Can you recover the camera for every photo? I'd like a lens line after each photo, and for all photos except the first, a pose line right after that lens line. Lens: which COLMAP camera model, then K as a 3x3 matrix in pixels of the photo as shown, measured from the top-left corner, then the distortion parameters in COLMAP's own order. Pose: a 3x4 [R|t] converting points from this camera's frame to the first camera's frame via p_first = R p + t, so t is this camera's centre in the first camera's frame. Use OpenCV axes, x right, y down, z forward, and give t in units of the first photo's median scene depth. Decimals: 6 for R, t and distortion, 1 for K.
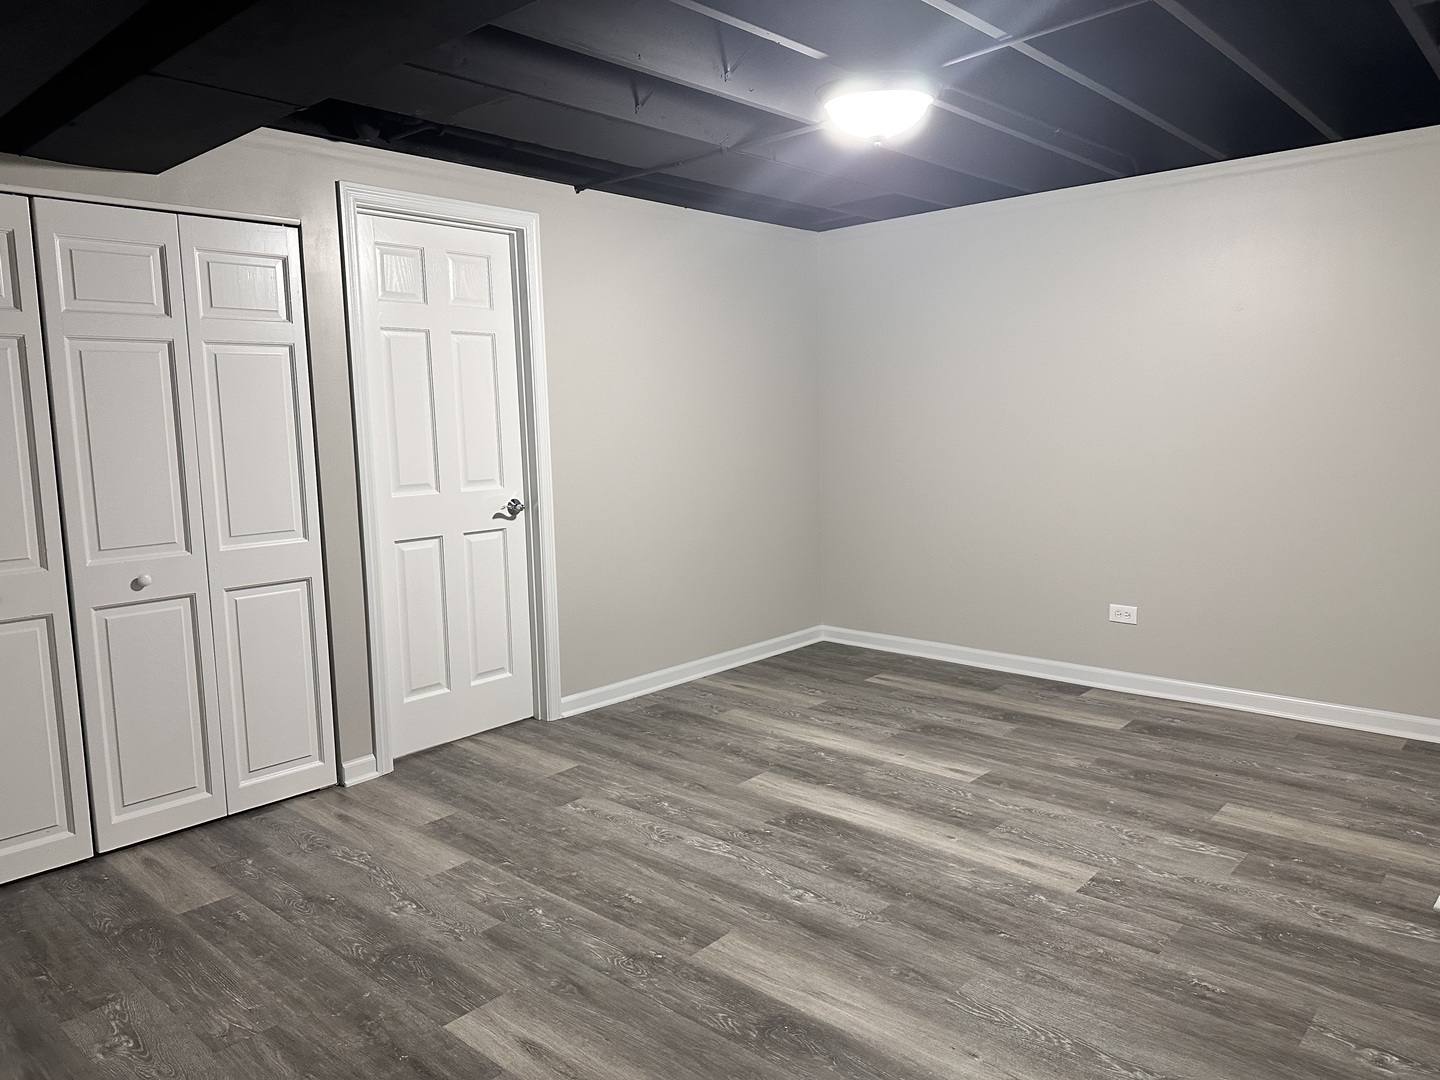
lens RADIAL K [[1011.2, 0, 720.0], [0, 1011.2, 540.0], [0, 0, 1]] dist [0.083283, -0.104611]
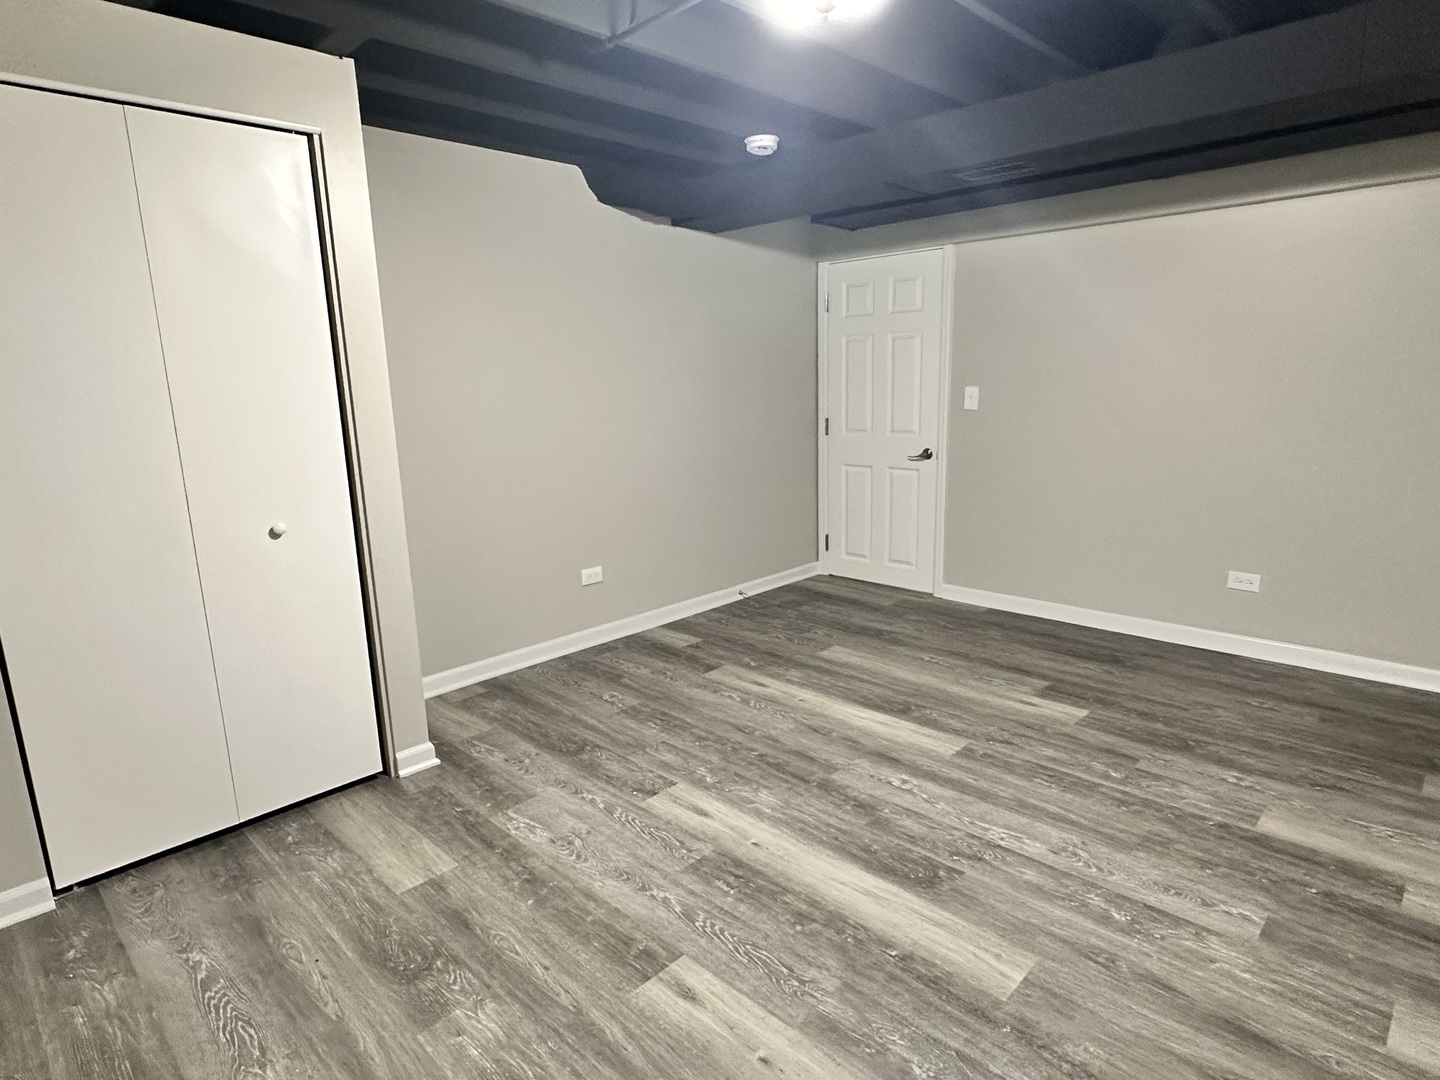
lens RADIAL K [[823.3, 0, 720.0], [0, 823.3, 540.0], [0, 0, 1]] dist [0.015362, 0.000049]
pose [[-0.998018, 0.040417, 0.048225, 0.225197], [0.053836, 0.945221, 0.321961, -0.237858], [-0.032571, 0.323919, -0.945524, 1.745843]]
